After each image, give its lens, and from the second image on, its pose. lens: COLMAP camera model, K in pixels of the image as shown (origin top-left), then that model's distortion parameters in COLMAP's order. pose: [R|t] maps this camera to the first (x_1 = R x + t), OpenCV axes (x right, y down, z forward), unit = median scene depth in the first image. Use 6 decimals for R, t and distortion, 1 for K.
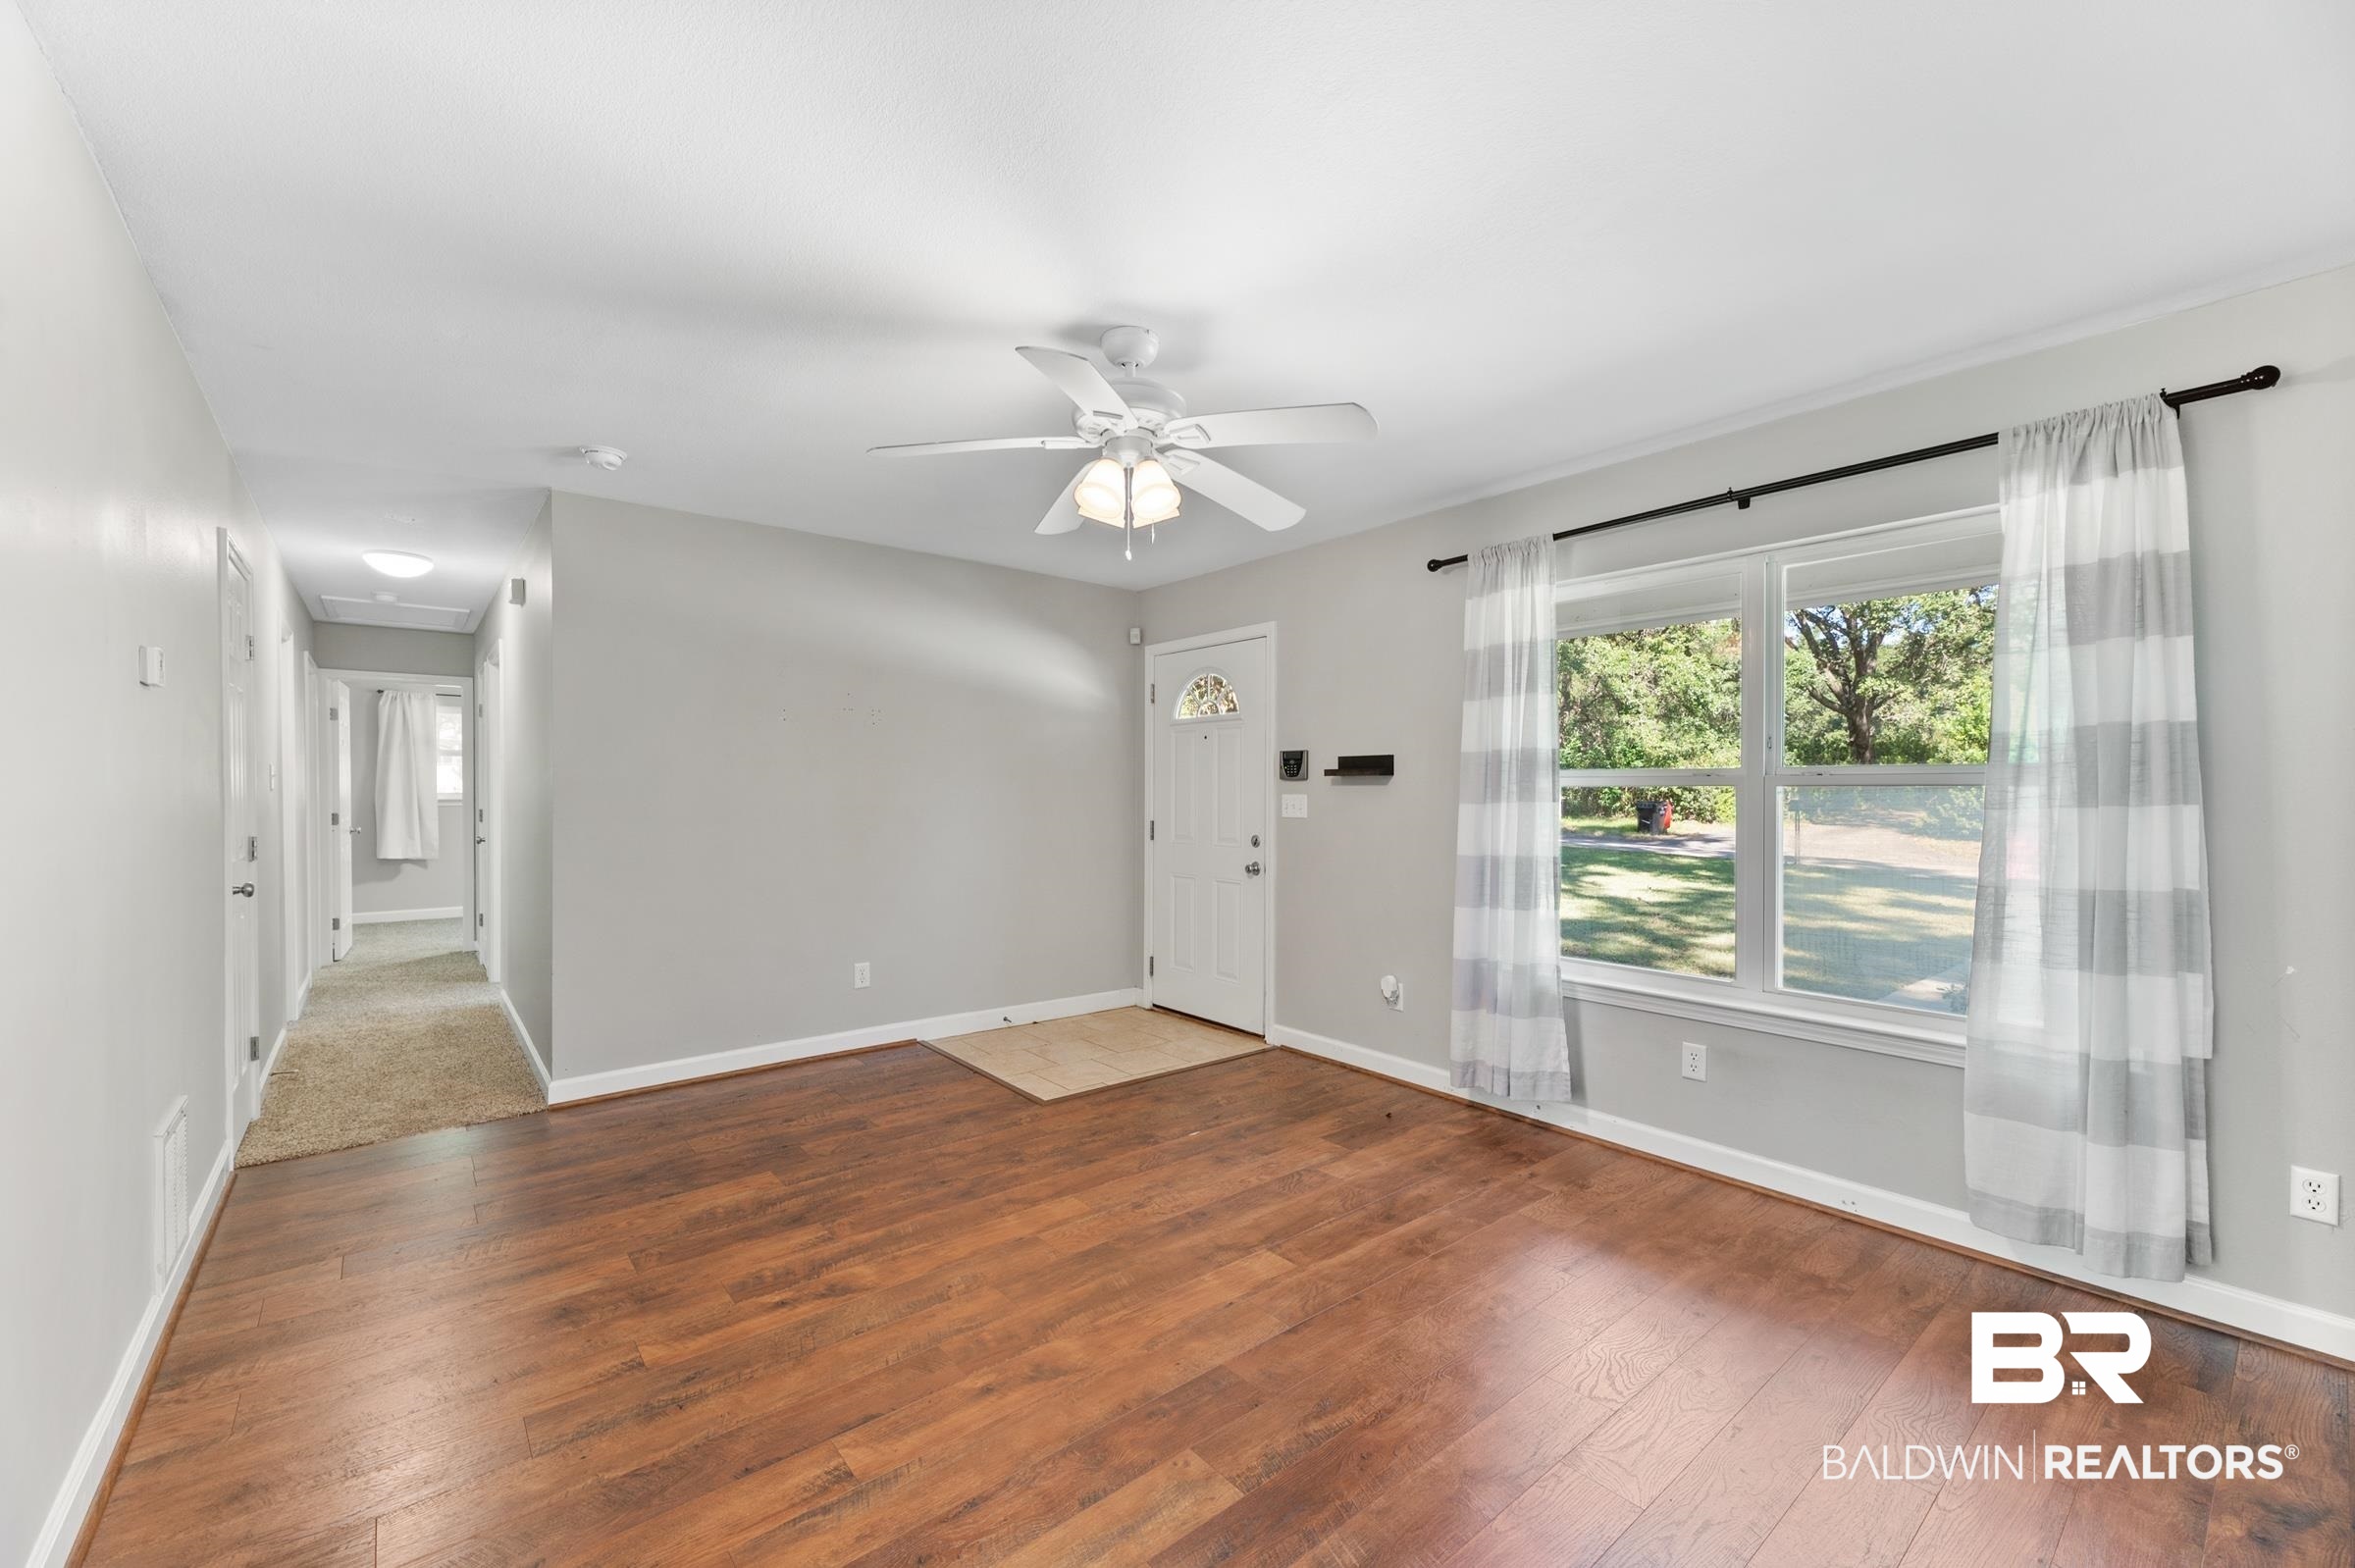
lens RADIAL K [[948.3, 0, 1170.5], [0, 948.3, 785.8], [0, 0, 1]] dist [0.012185, -0.002220]
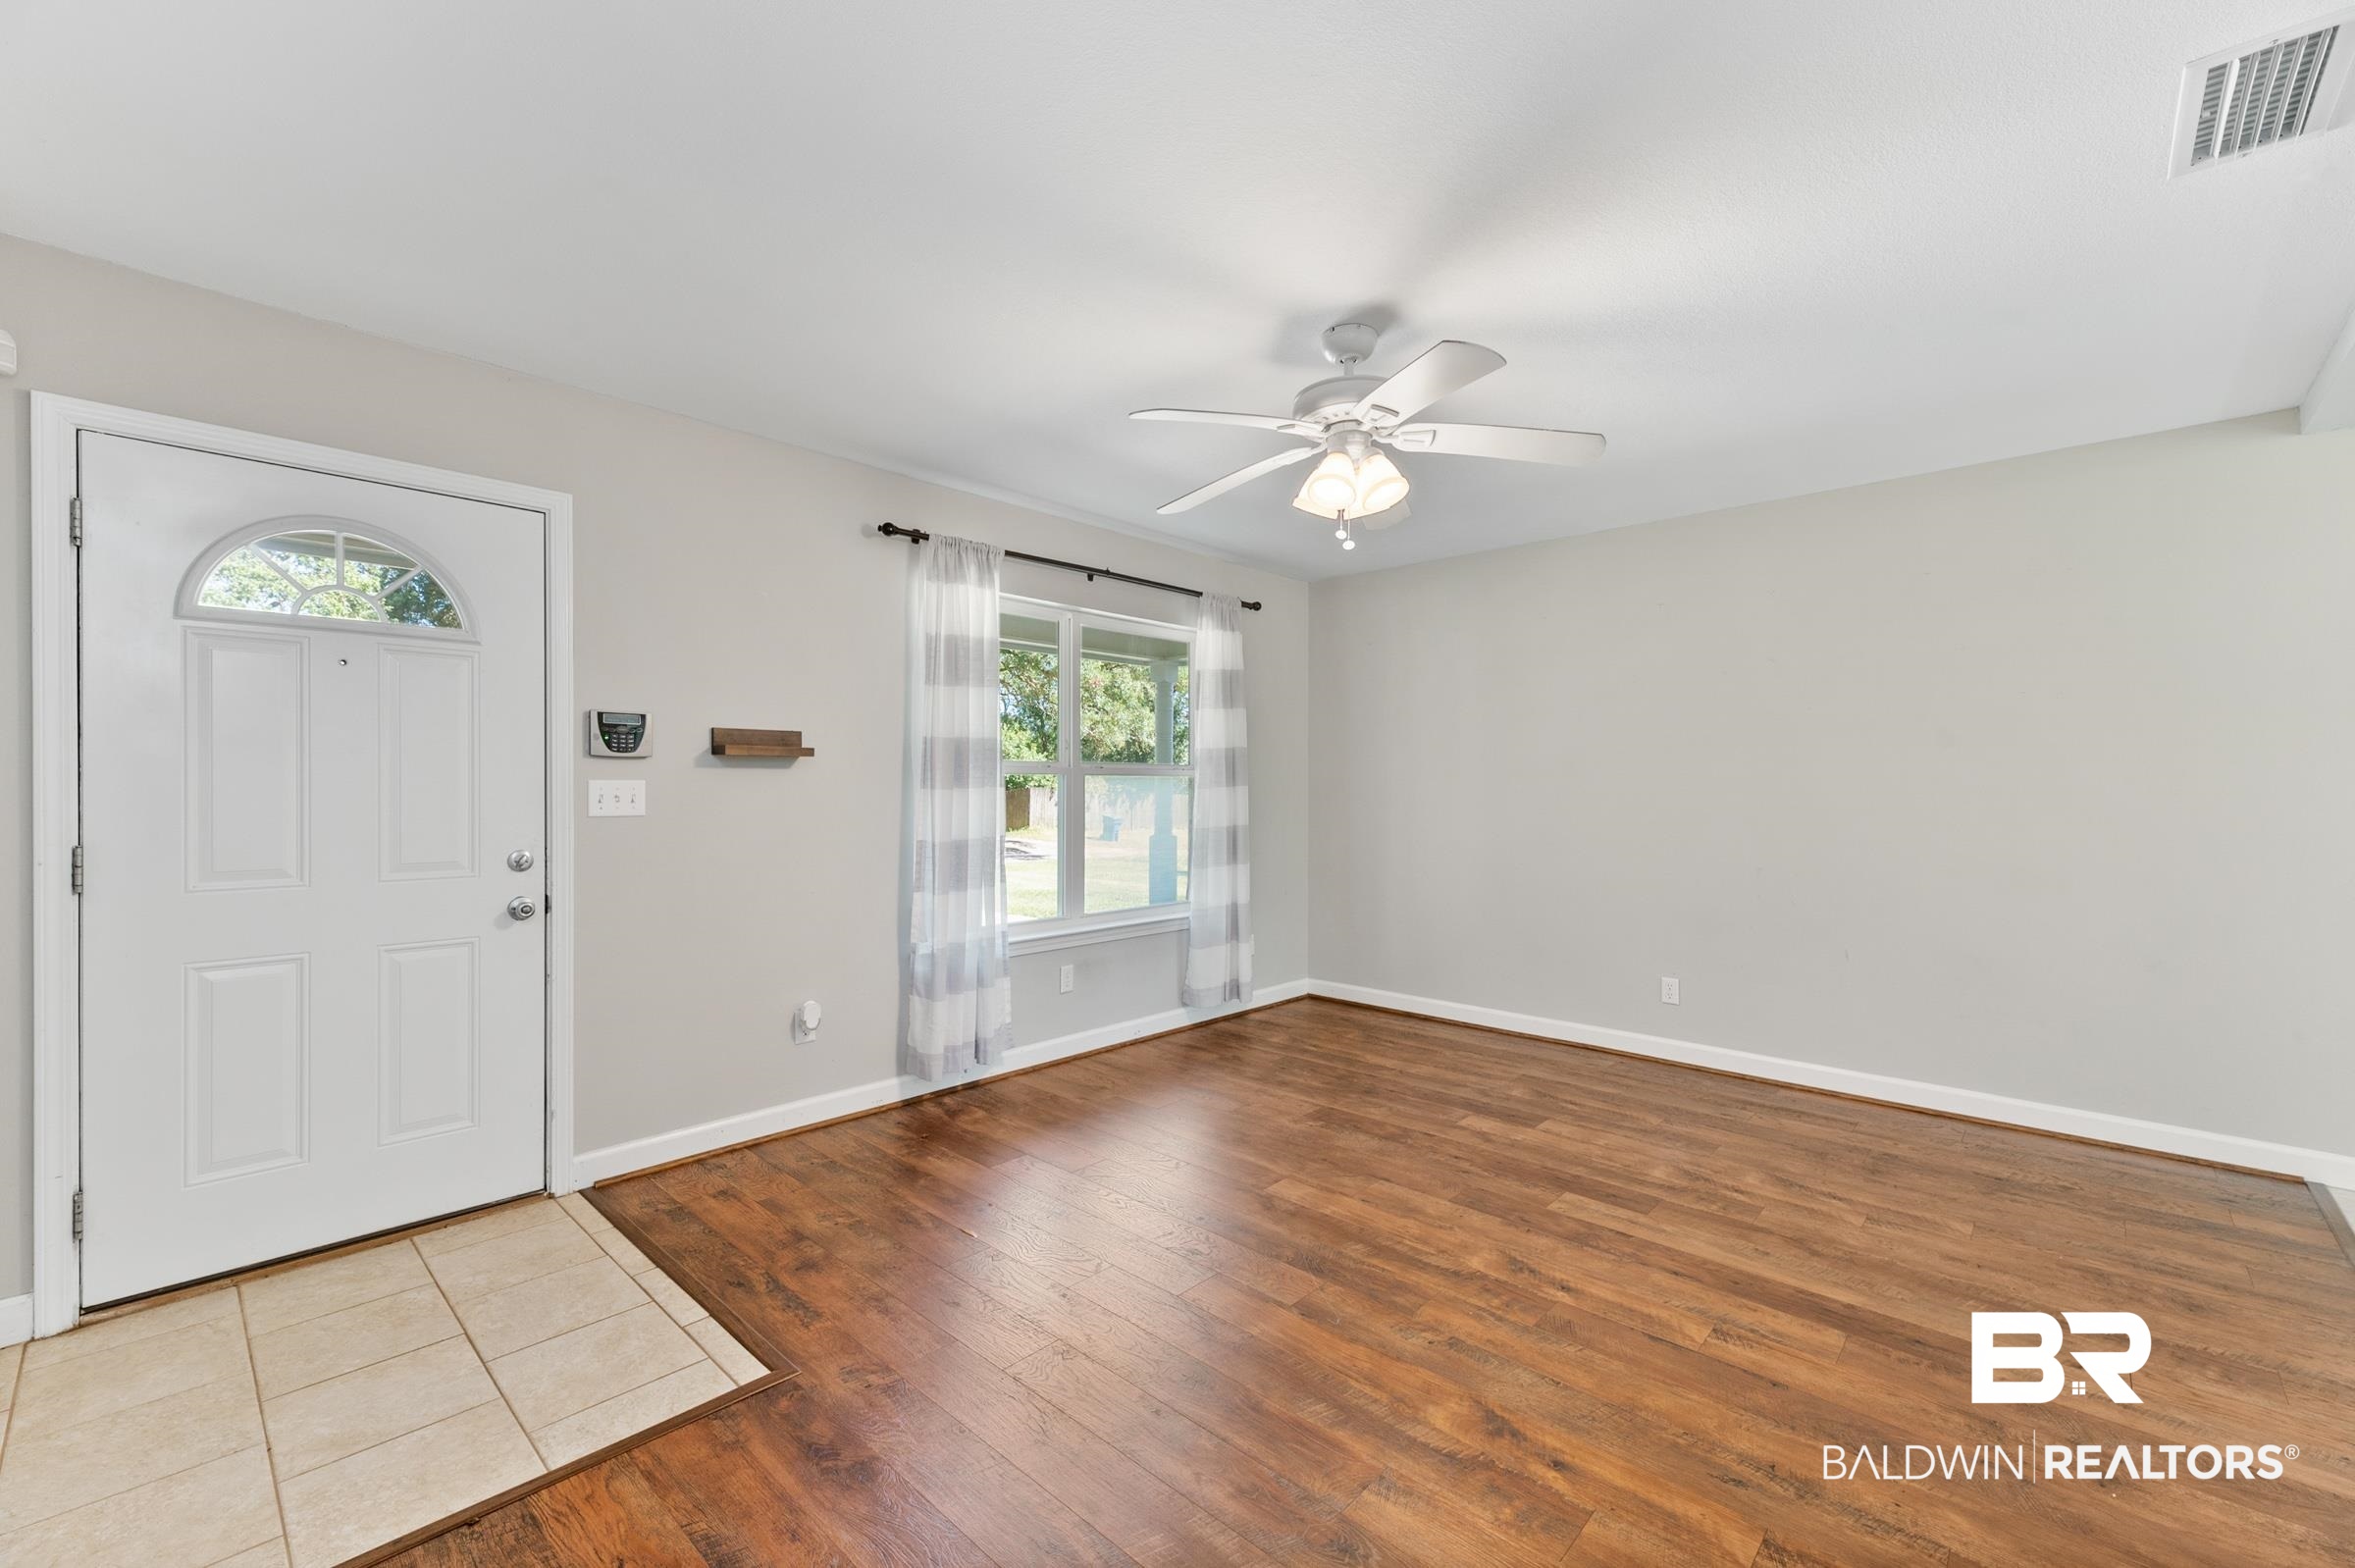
lens RADIAL K [[948.3, 0, 1178.8], [0, 948.3, 797.8], [0, 0, 1]] dist [0.012185, -0.002220]
pose [[-0.127200, -0.015866, 0.991750, -0.879486], [-0.006823, 0.999862, 0.015120, 0.011628], [-0.991854, -0.004844, -0.127291, 1.112396]]
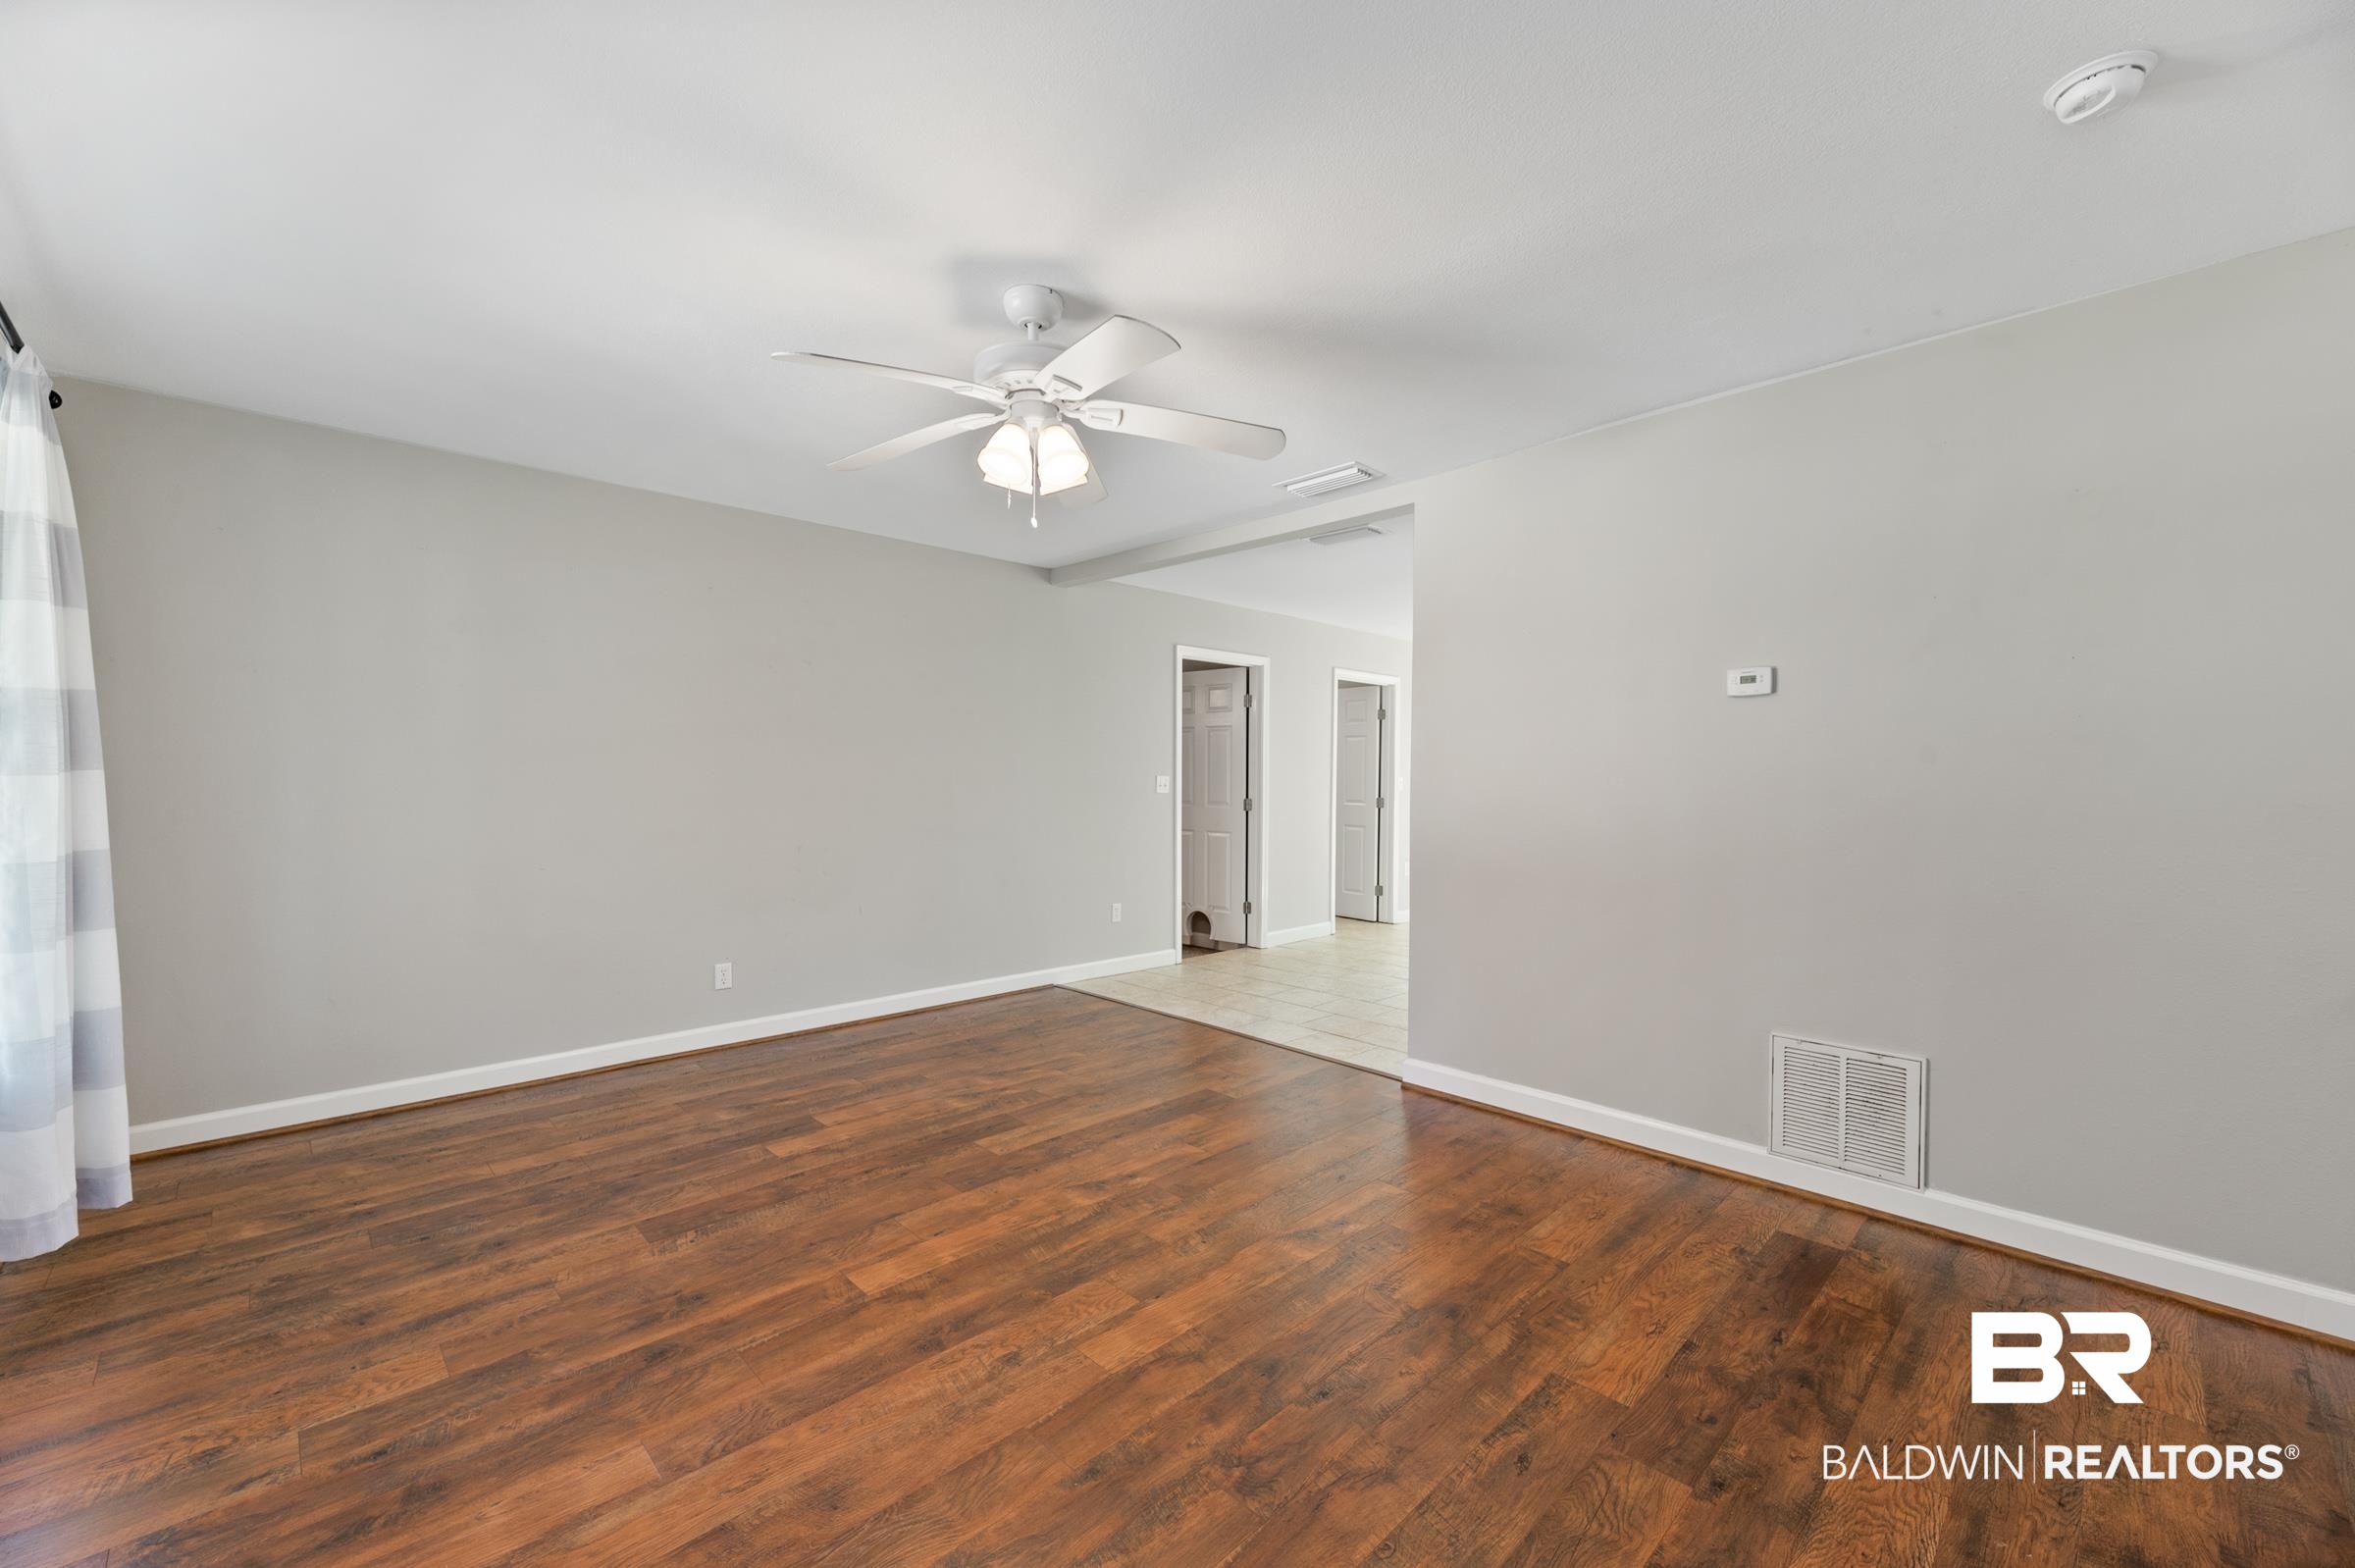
lens RADIAL K [[948.3, 0, 1165.9], [0, 948.3, 779.3], [0, 0, 1]] dist [0.012185, -0.002220]
pose [[-0.997210, -0.009986, -0.073973, -0.090024], [-0.010094, 0.999948, 0.001092, 0.016494], [0.073958, 0.001835, -0.997260, 1.682061]]
